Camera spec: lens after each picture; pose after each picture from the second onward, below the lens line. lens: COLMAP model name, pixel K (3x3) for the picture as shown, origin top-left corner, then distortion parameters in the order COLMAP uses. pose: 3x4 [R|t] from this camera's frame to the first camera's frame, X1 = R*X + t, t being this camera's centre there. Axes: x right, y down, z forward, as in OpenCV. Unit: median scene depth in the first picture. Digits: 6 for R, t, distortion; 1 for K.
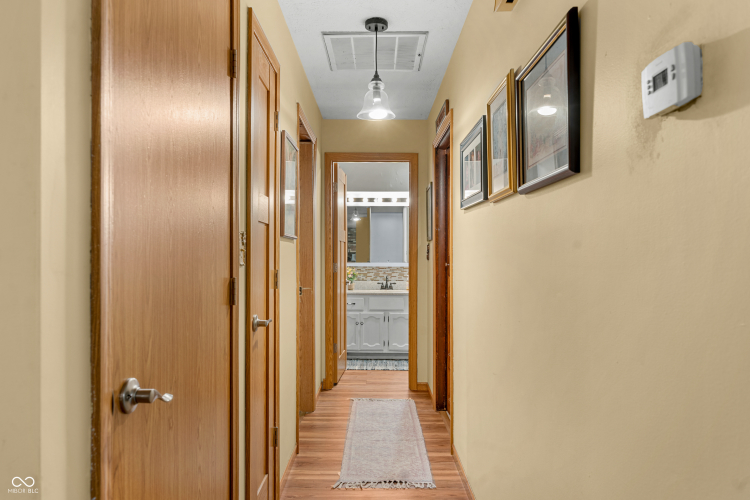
lens RADIAL K [[511.6, 0, 374.3], [0, 511.6, 251.9], [0, 0, 1]] dist [0.000978, 0.000165]
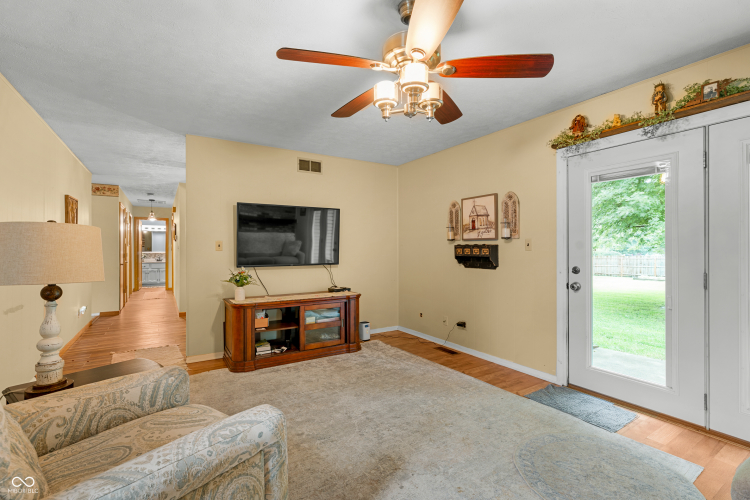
lens RADIAL K [[344.0, 0, 375.4], [0, 344.0, 249.1], [0, 0, 1]] dist [-0.000007, -0.000027]
pose [[0.848191, -0.001221, 0.529688, 0.032910], [-0.007334, 0.999874, 0.014048, -0.028638], [-0.529639, -0.015800, 0.848076, -1.269512]]
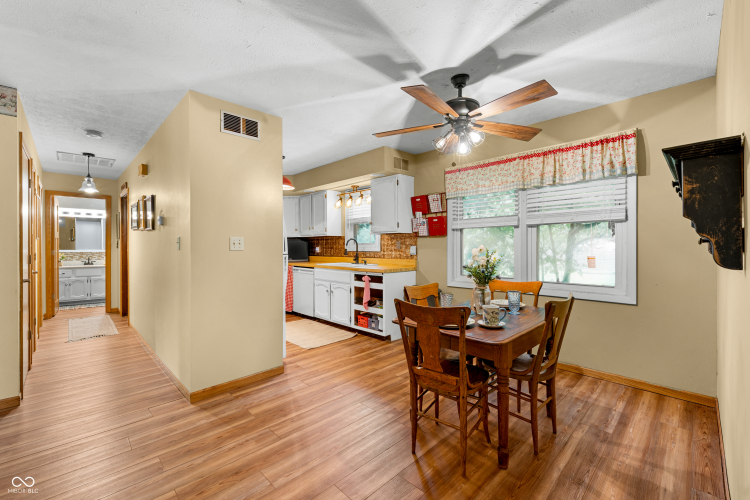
lens RADIAL K [[318.9, 0, 376.0], [0, 318.9, 246.9], [0, 0, 1]] dist [-0.001168, 0.000199]
pose [[0.715076, -0.004486, 0.699032, -0.038723], [-0.007265, 0.999878, 0.013848, -0.012047], [-0.699009, -0.014981, 0.714956, -0.516229]]
